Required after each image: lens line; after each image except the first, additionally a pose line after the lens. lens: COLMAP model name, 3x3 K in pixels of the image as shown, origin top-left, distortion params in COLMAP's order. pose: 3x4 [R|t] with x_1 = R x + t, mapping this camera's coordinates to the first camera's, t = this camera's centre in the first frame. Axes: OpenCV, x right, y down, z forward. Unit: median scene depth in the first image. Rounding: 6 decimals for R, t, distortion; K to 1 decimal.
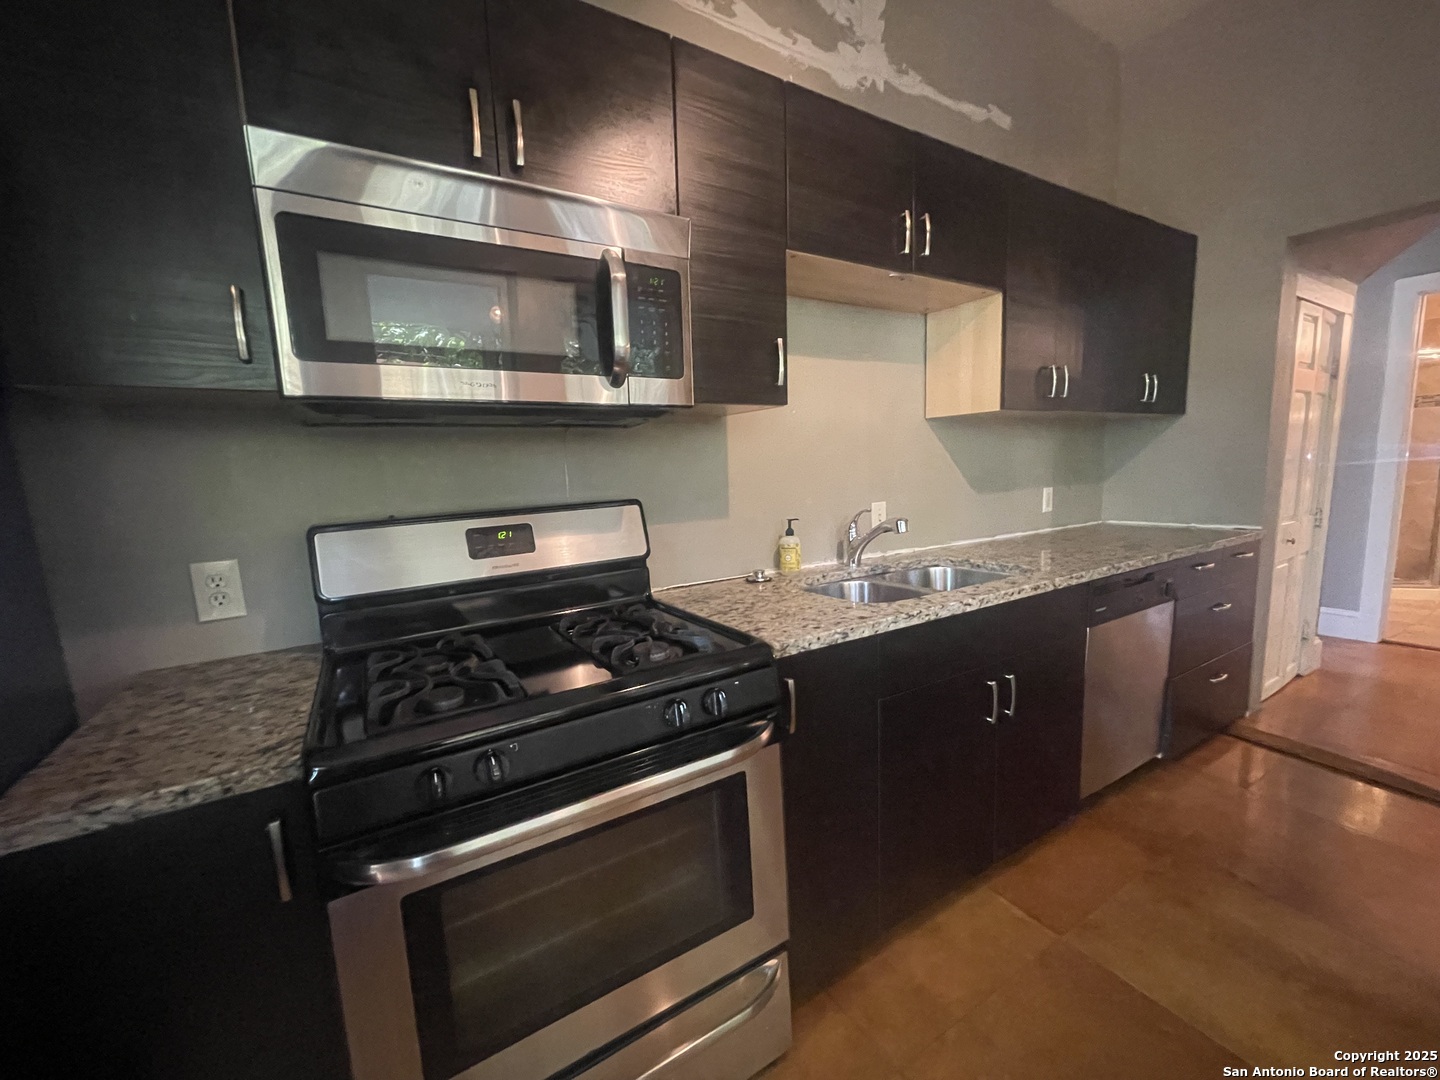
lens RADIAL K [[577.4, 0, 719.0], [0, 577.4, 545.0], [0, 0, 1]] dist [-0.008085, 0.000439]
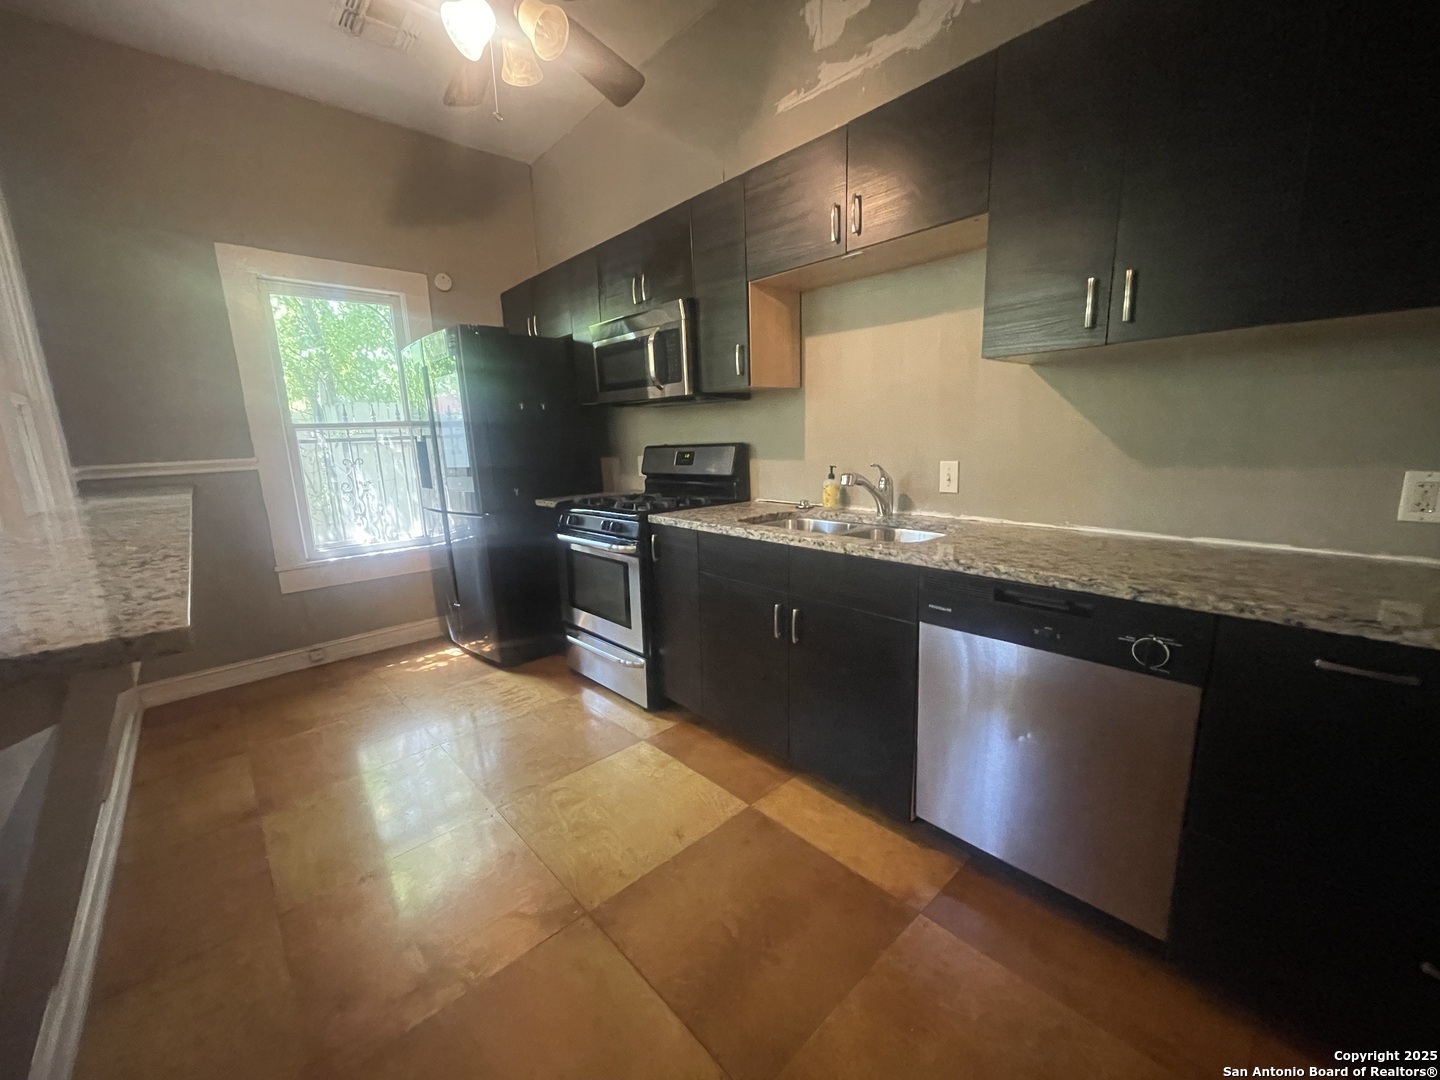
lens RADIAL K [[577.4, 0, 719.9], [0, 577.4, 542.0], [0, 0, 1]] dist [-0.008085, 0.000439]
pose [[0.190743, 0.212212, -0.958428, 1.404725], [-0.111041, 0.974751, 0.193727, -0.106013], [0.975339, 0.069473, 0.209491, 0.536792]]
